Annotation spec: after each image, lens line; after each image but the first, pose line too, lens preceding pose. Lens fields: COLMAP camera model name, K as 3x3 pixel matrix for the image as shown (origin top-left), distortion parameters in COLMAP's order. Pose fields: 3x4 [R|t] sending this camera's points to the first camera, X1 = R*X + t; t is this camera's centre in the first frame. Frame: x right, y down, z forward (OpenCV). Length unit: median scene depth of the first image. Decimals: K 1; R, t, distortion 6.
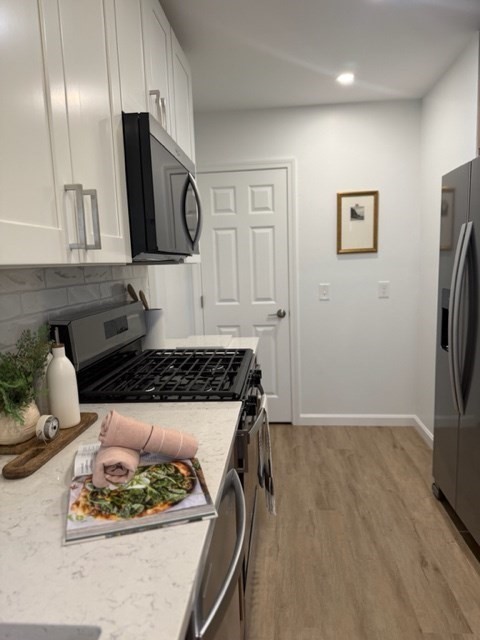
lens RADIAL K [[449.4, 0, 242.9], [0, 449.4, 319.9], [0, 0, 1]] dist [0.142468, -0.258727]
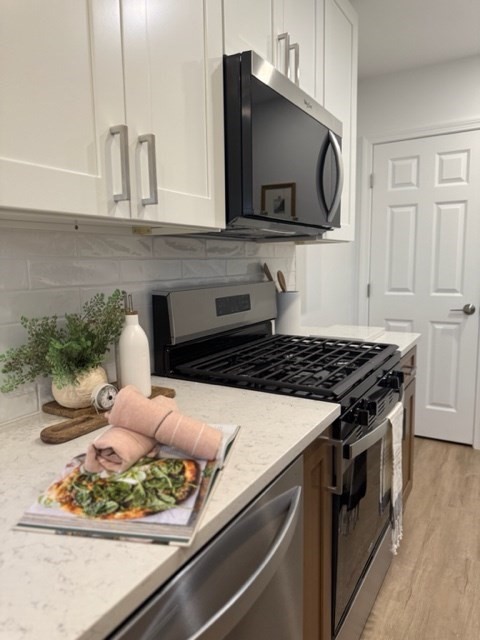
lens RADIAL K [[455.5, 0, 240.0], [0, 455.5, 320.0], [0, 0, 1]] dist [0.041213, -0.052972]
pose [[0.900291, 0.074792, -0.428814, 0.170804], [-0.069201, 0.997192, 0.028639, 0.024117], [0.429752, 0.003890, 0.902939, 0.207965]]
